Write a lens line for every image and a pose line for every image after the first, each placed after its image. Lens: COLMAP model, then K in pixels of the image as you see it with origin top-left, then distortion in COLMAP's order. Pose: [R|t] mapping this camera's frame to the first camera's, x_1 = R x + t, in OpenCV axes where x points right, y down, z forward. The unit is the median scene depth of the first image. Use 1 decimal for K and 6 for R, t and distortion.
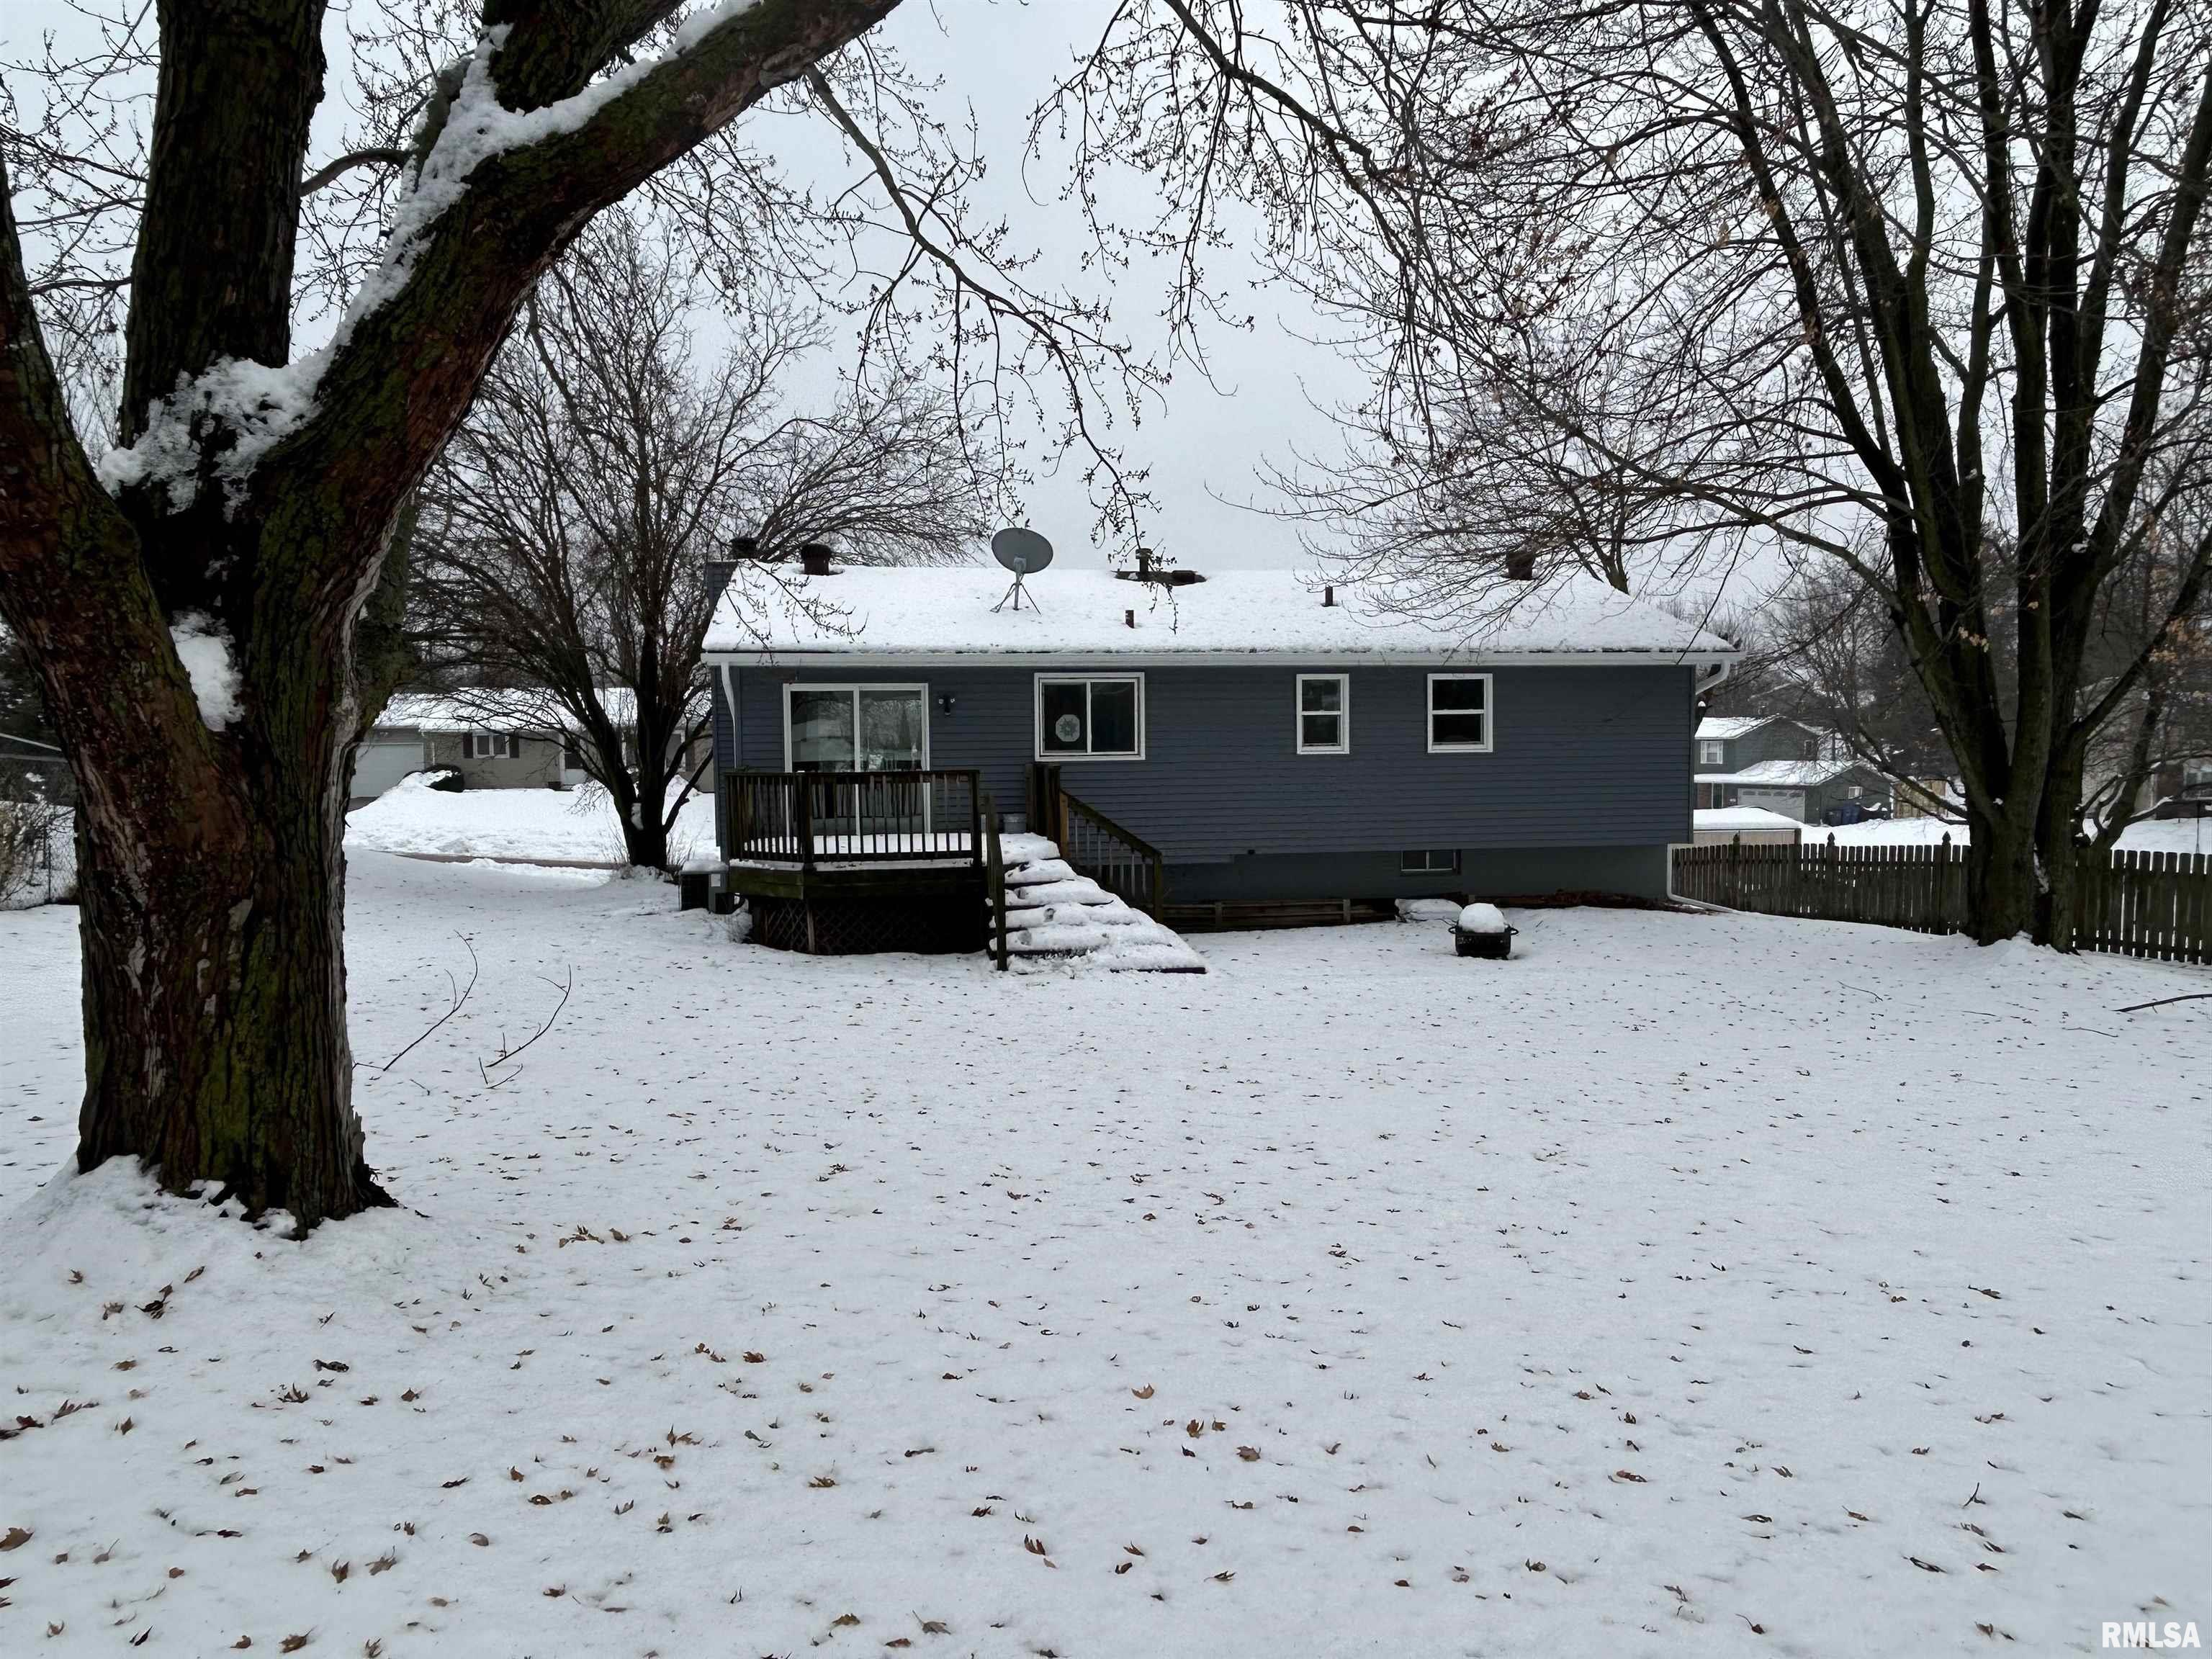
lens RADIAL K [[1484.4, 0, 1106.1], [0, 1484.4, 832.8], [0, 0, 1]] dist [0.004011, 0.000517]
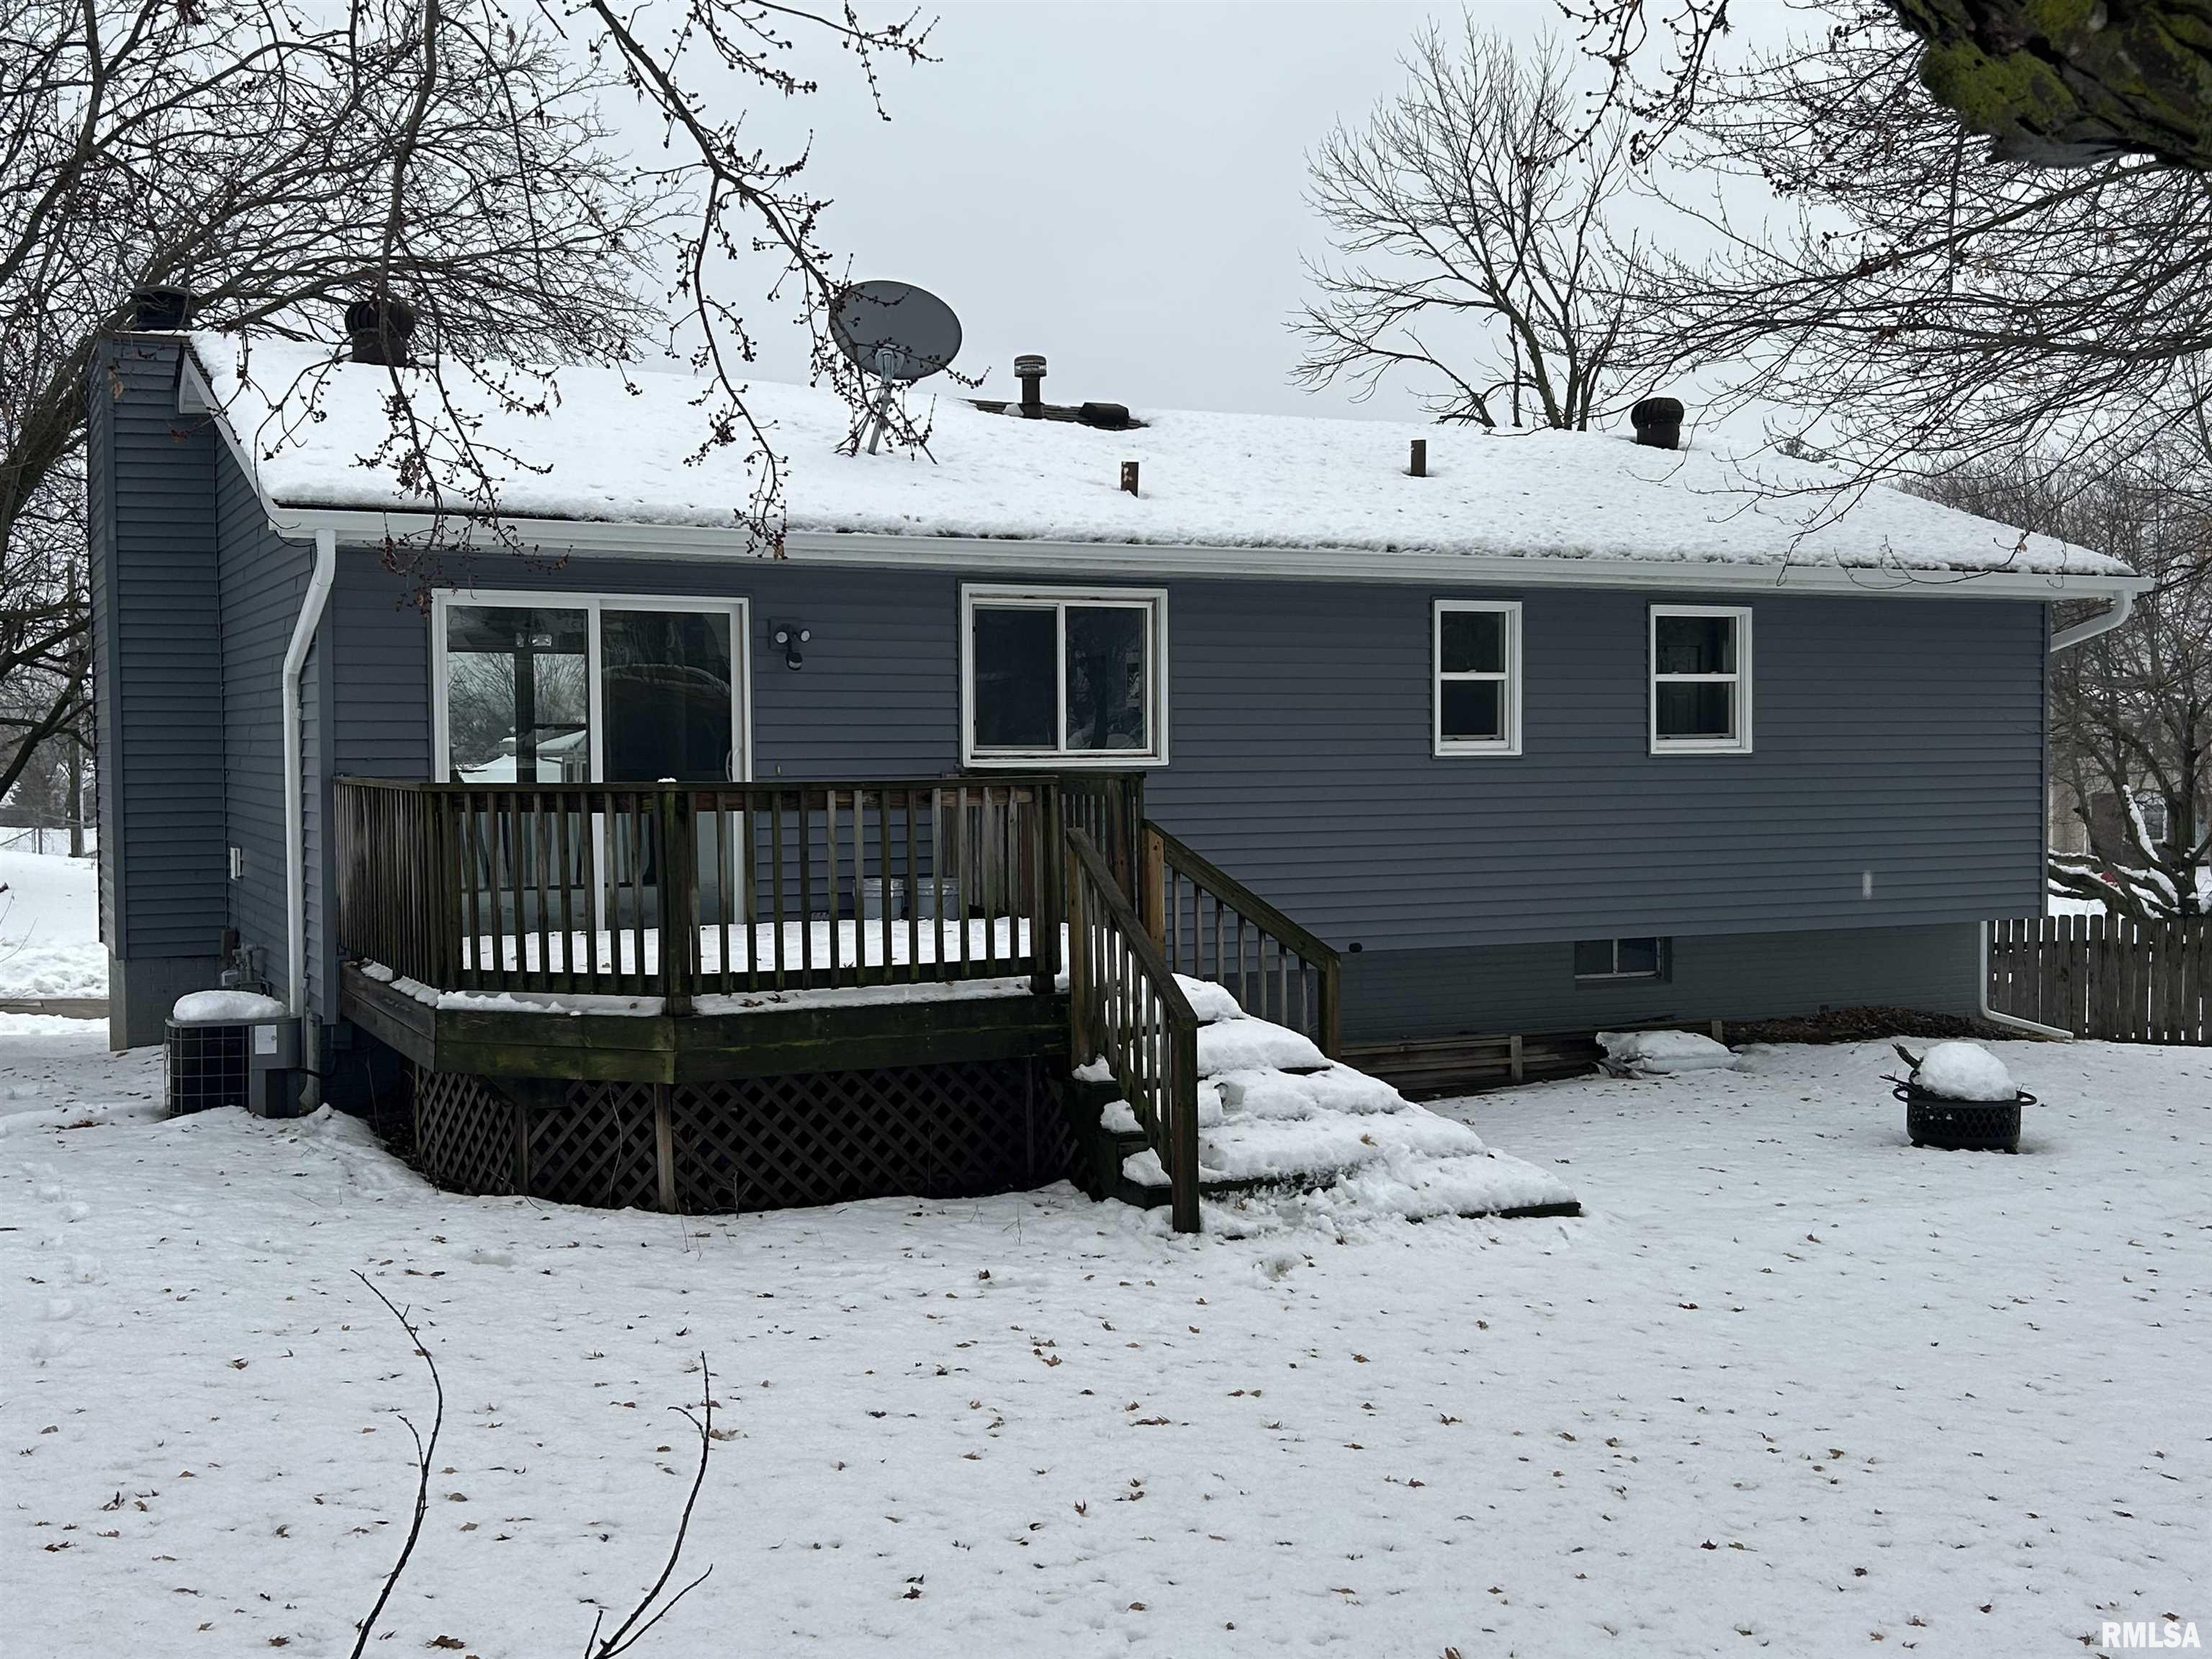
lens RADIAL K [[2376.5, 0, 1106.1], [0, 2376.5, 822.8], [0, 0, 1]] dist [0.084680, 0.000000]
pose [[0.957148, -0.005032, 0.289554, -0.231651], [0.015904, 0.999254, -0.035204, -0.002558], [-0.289161, 0.038301, 0.956514, 0.260803]]
